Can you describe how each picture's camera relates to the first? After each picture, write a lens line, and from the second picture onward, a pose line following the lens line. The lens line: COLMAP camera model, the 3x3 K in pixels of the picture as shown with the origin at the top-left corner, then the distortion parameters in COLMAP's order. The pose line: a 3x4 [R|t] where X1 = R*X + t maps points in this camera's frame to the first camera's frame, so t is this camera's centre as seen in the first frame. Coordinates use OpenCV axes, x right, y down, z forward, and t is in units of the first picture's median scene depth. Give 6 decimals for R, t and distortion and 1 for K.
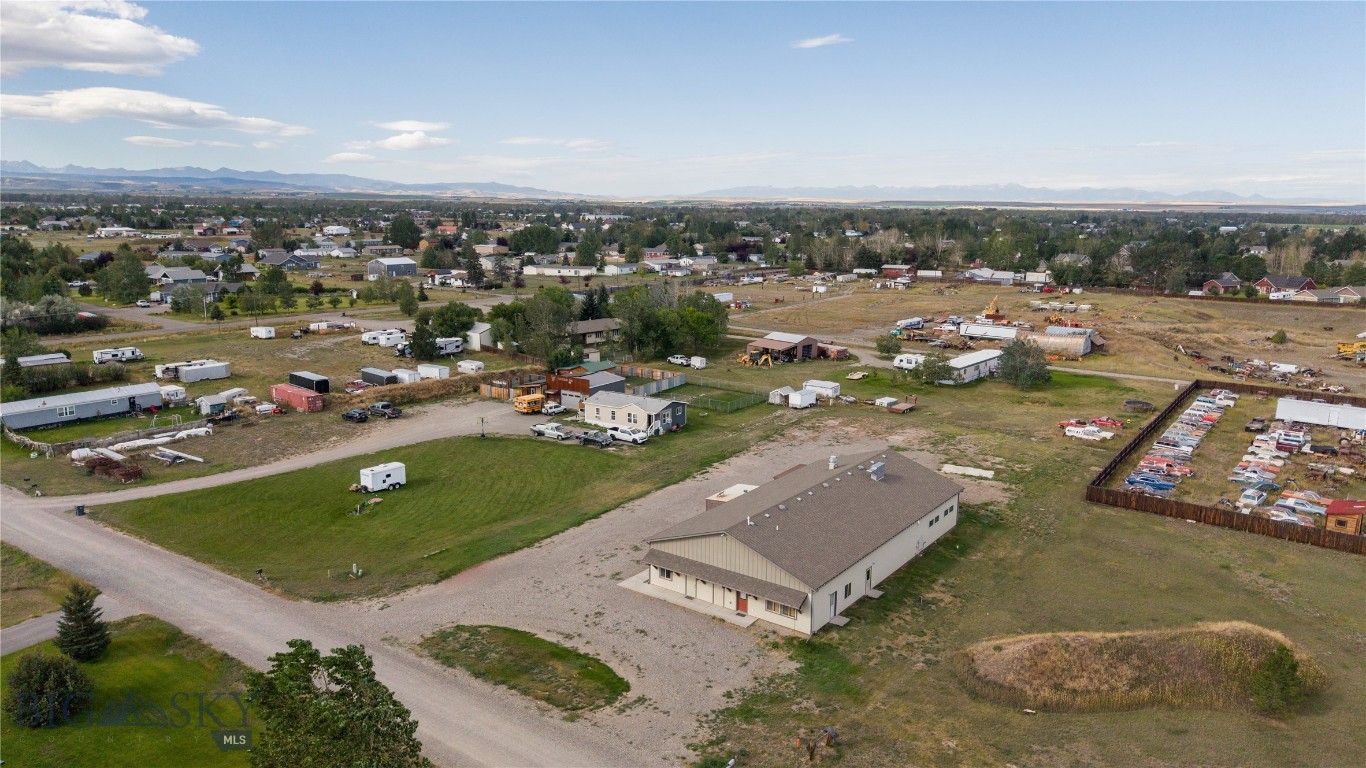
lens RADIAL K [[912.2, 0, 683.0], [0, 912.2, 384.0], [0, 0, 1]] dist [0.077441, -0.111442]
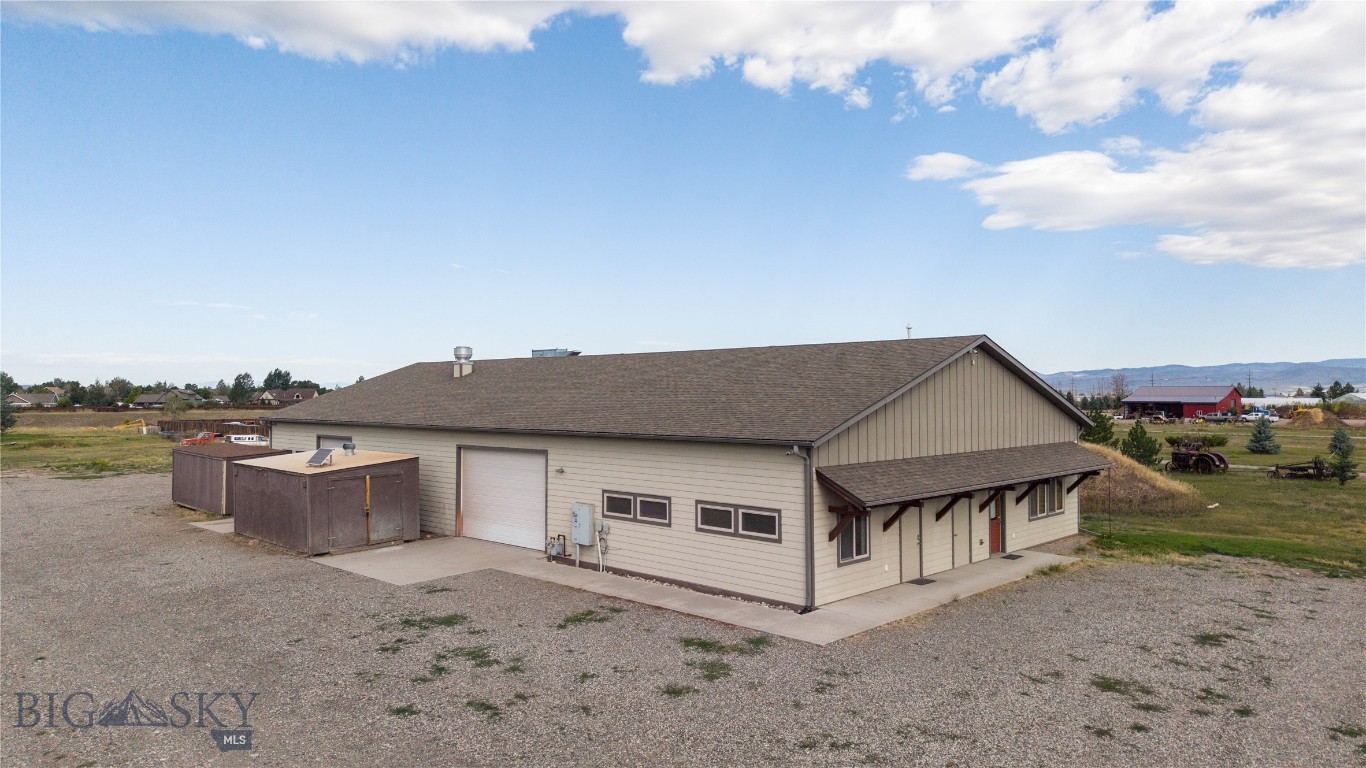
lens RADIAL K [[912.2, 0, 683.0], [0, 912.2, 384.0], [0, 0, 1]] dist [0.077441, -0.111442]
pose [[0.139998, -0.000166, 0.990152, -0.229667], [0.197225, 0.979966, -0.027721, 0.115576], [-0.970311, 0.199163, 0.137226, 0.742759]]
